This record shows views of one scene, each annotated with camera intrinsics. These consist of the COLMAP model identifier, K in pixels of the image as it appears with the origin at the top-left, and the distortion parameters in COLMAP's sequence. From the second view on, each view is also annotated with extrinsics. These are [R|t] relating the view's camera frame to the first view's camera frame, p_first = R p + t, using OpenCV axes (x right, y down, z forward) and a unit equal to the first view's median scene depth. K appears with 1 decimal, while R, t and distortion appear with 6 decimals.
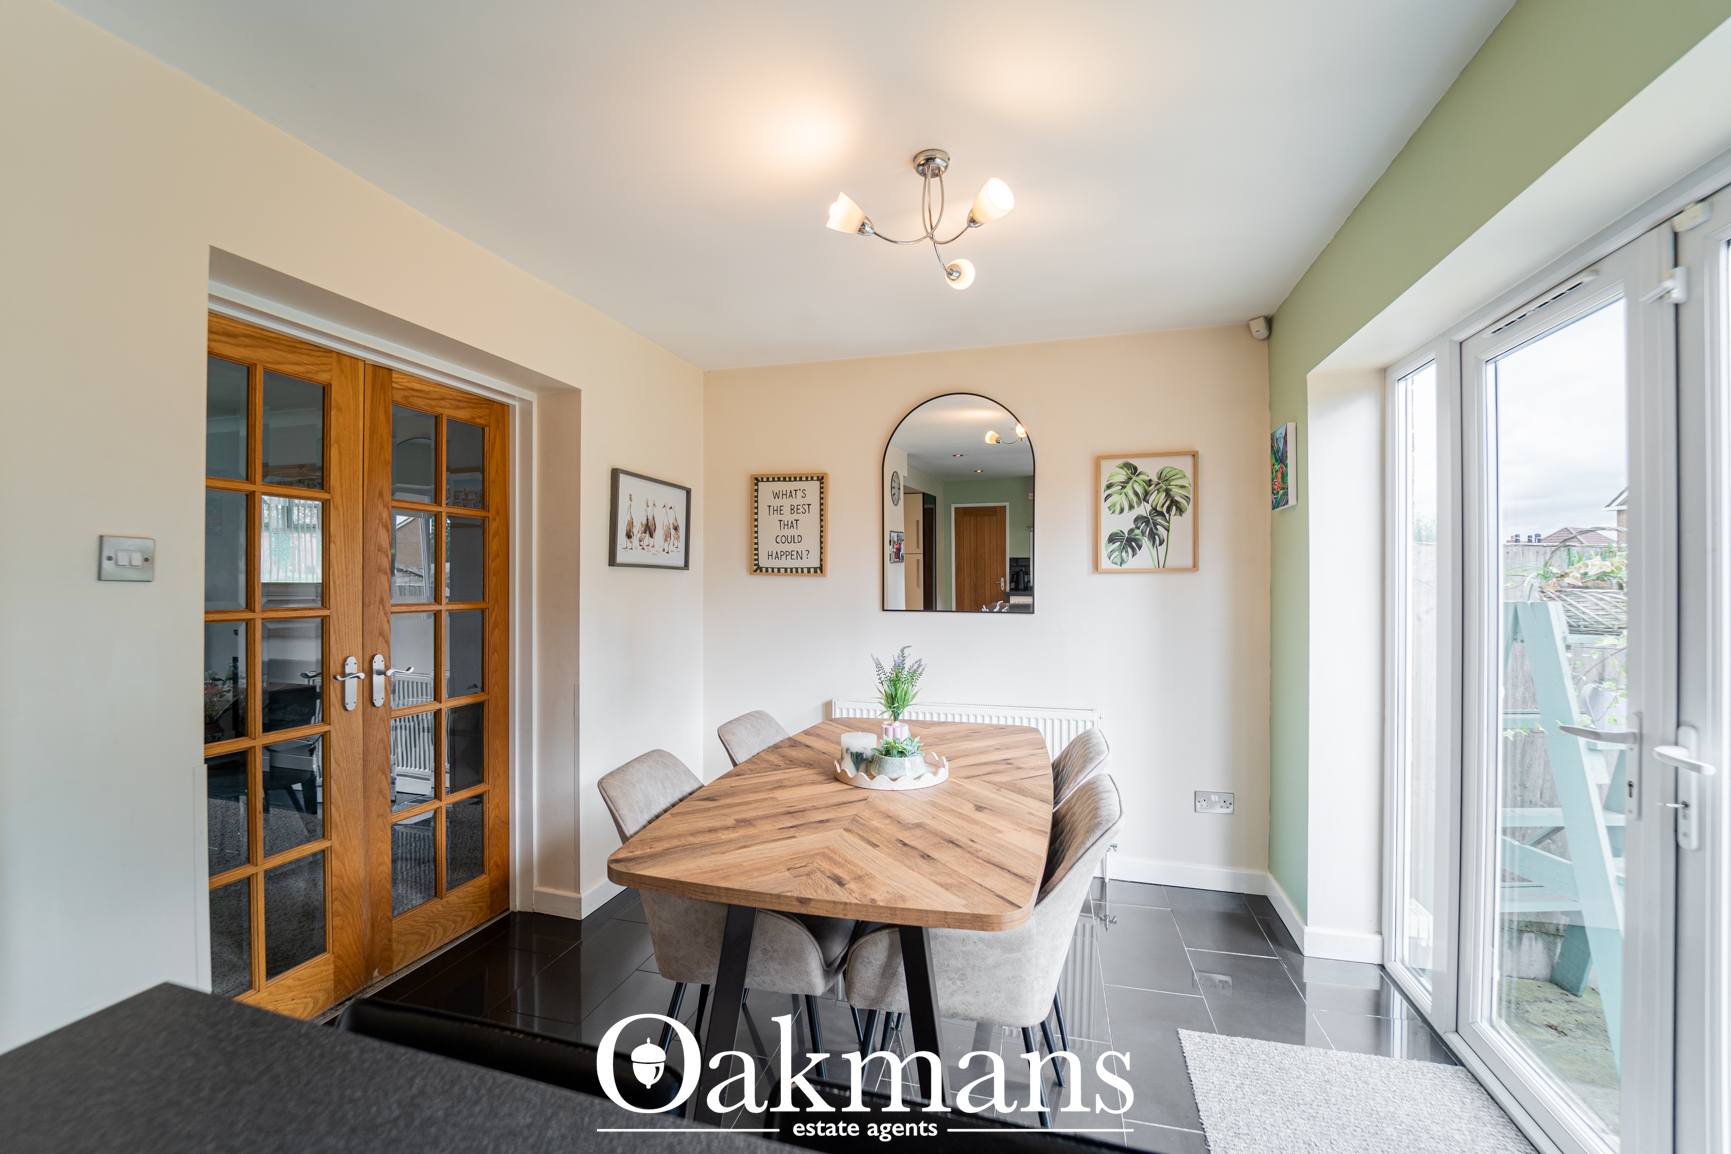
lens RADIAL K [[718.3, 0, 852.8], [0, 718.3, 582.6], [0, 0, 1]] dist [-0.002056, -0.000075]
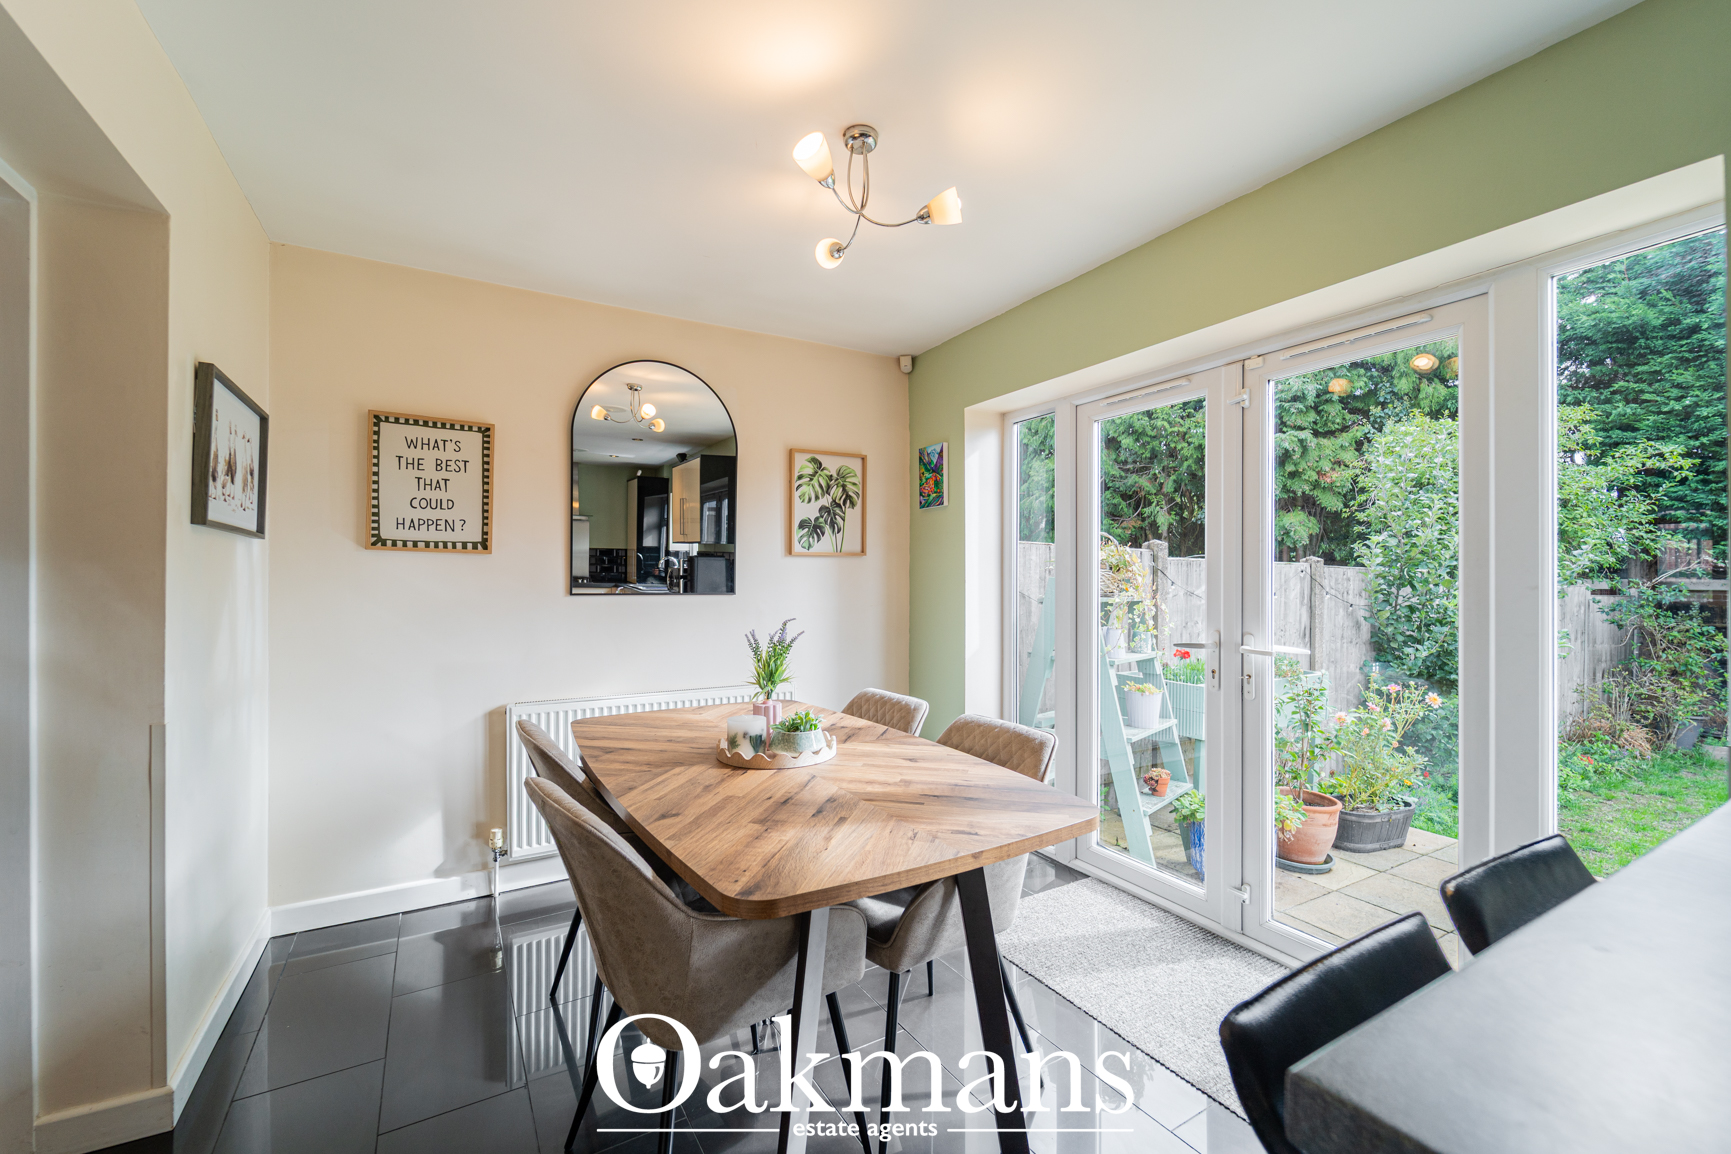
lens RADIAL K [[718.3, 0, 852.8], [0, 718.3, 582.6], [0, 0, 1]] dist [-0.002056, -0.000075]
pose [[0.689045, -0.002305, 0.724715, -0.395008], [0.001990, 0.999997, 0.001288, 0.026738], [-0.724716, 0.000555, 0.689048, 0.188430]]
